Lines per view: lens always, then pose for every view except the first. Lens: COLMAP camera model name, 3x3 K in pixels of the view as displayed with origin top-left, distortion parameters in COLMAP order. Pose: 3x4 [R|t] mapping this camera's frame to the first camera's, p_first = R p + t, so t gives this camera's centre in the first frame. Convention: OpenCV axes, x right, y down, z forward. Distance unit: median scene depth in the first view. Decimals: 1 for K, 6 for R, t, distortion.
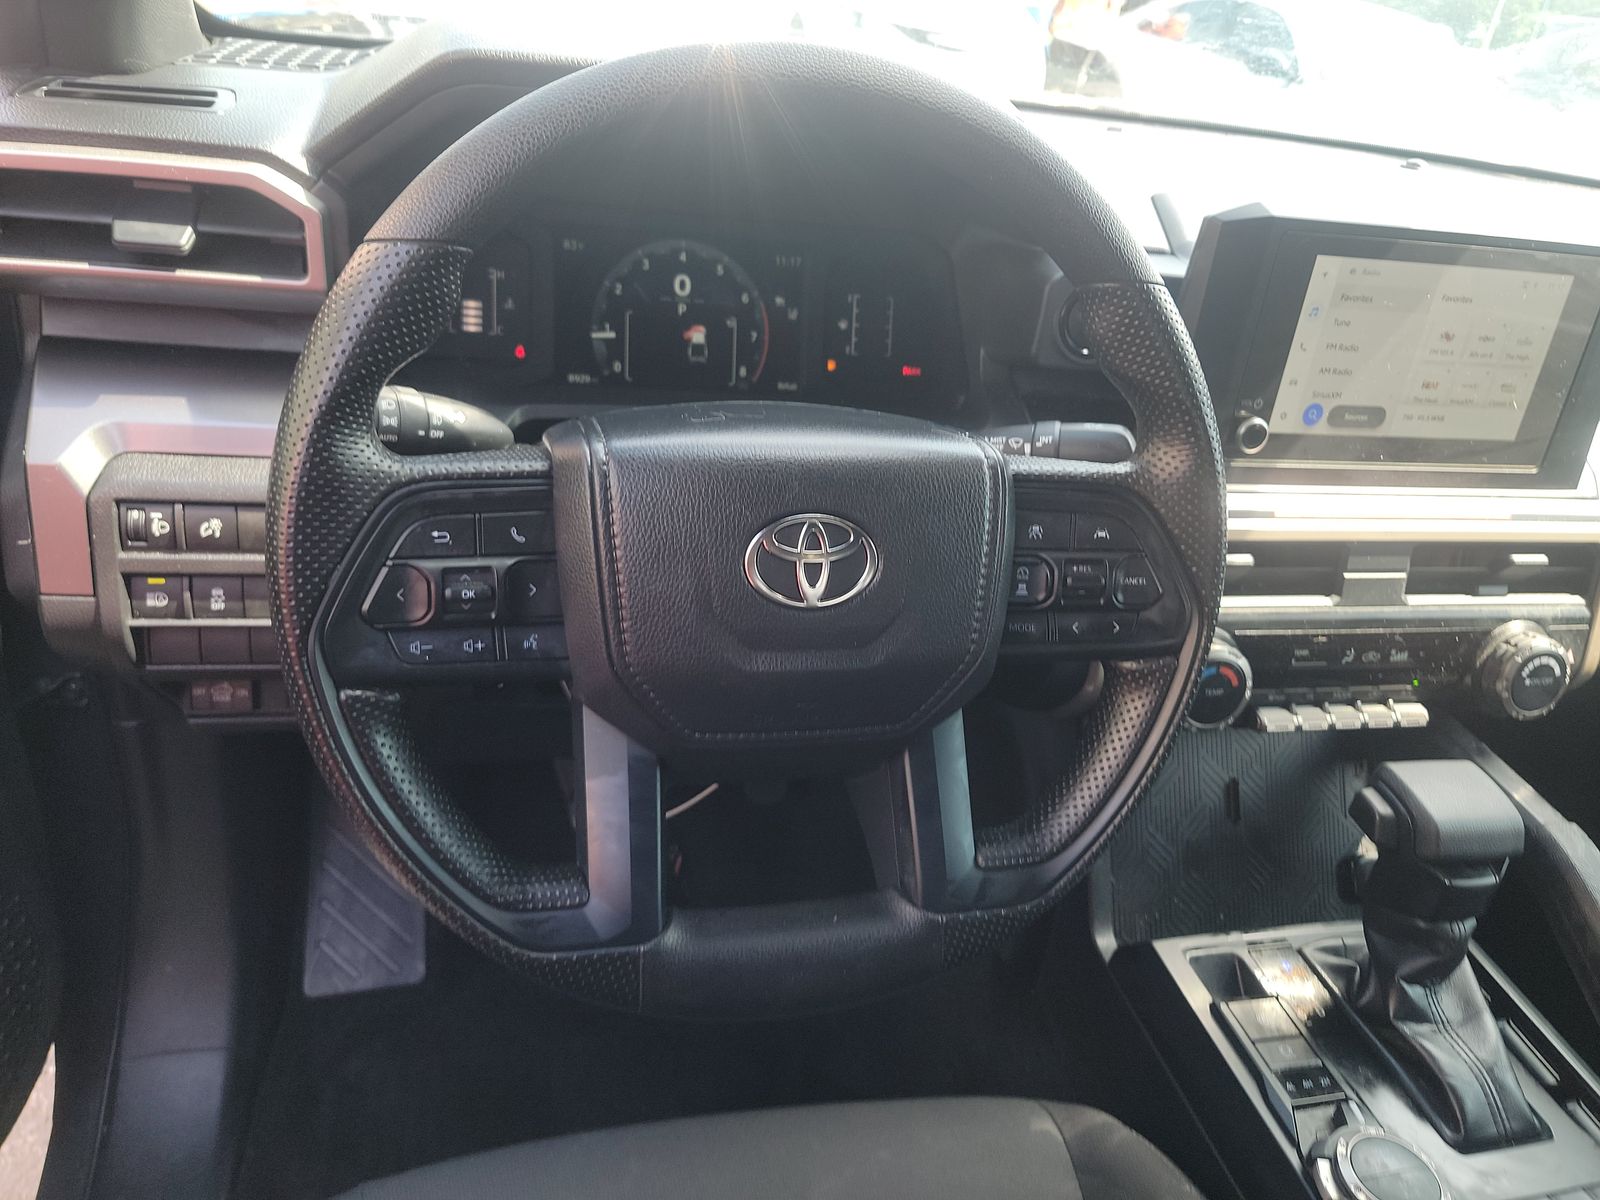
lens RADIAL K [[1114.2, 0, 798.0], [0, 1114.2, 583.4], [0, 0, 1]] dist [0.009431, -0.002169]
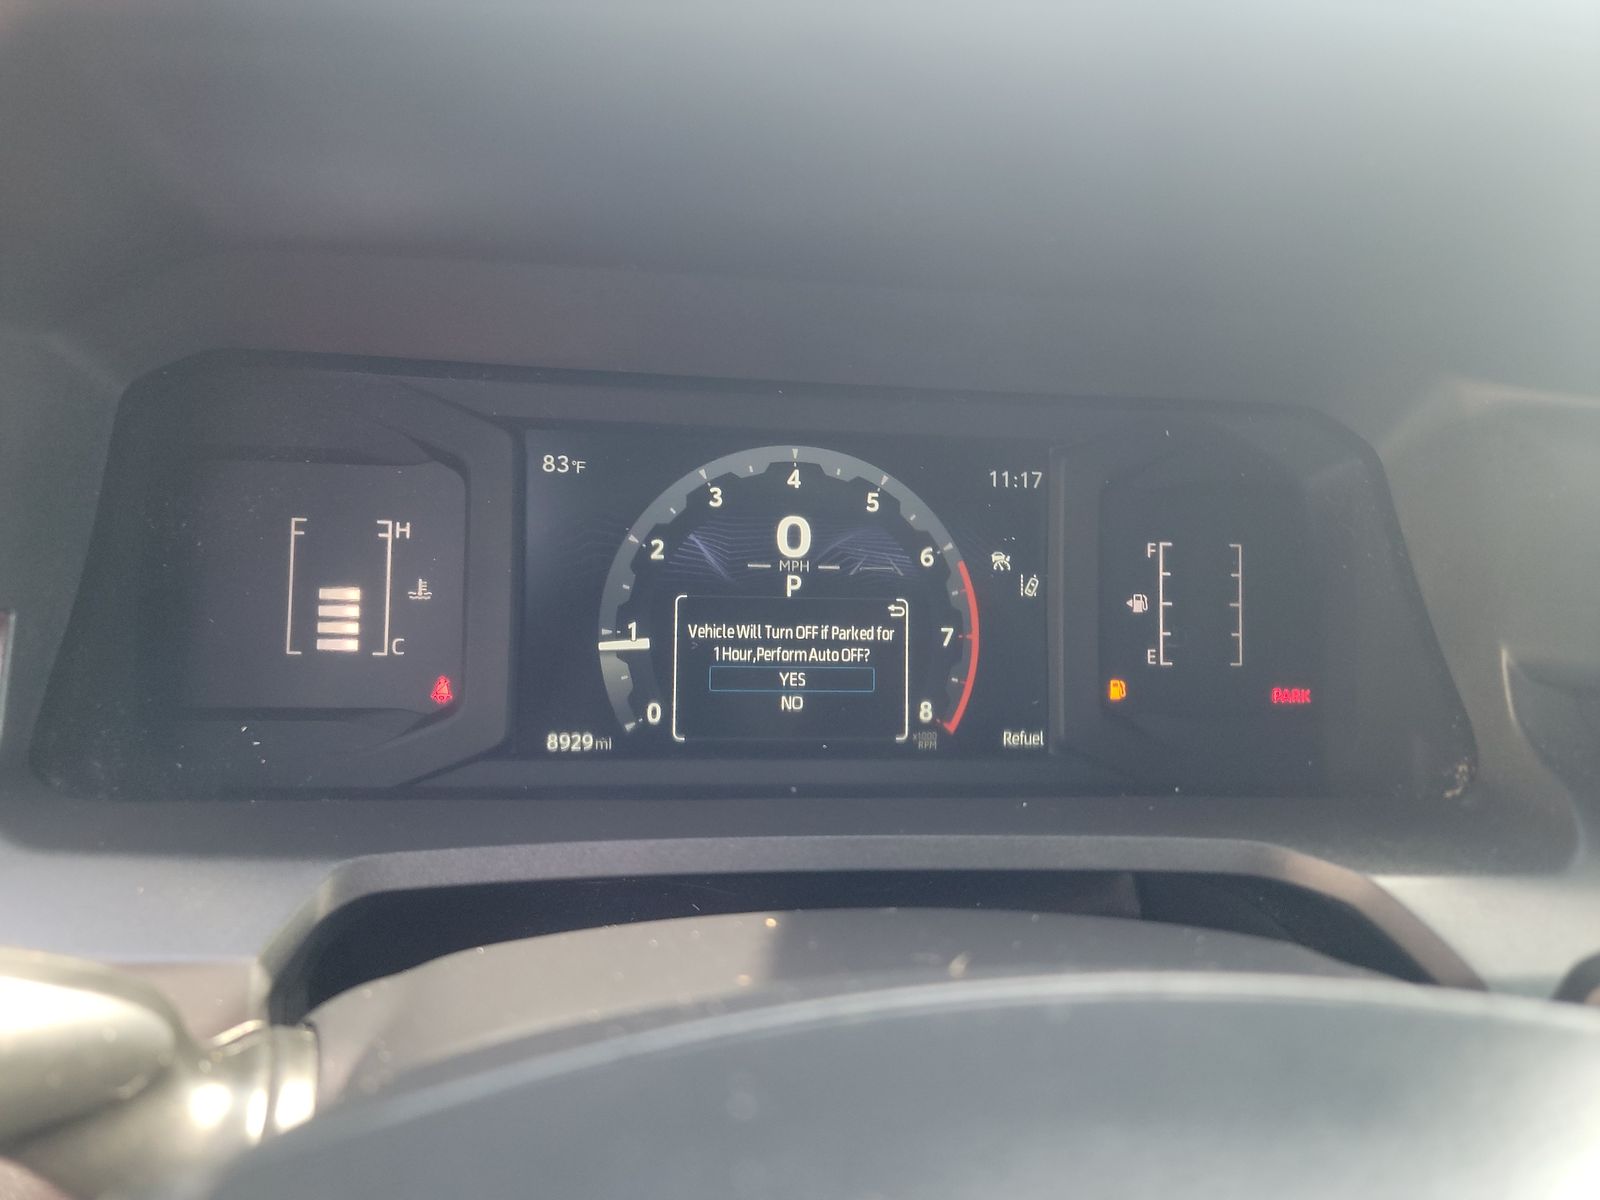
lens RADIAL K [[1100.1, 0, 800.0], [0, 1100.1, 600.0], [0, 0, 1]] dist [0.046838, -0.053968]
pose [[0.987873, -0.033393, -0.151628, -0.031819], [0.001287, 0.978325, -0.207070, -0.148407], [0.155256, 0.204363, 0.966505, 0.569619]]
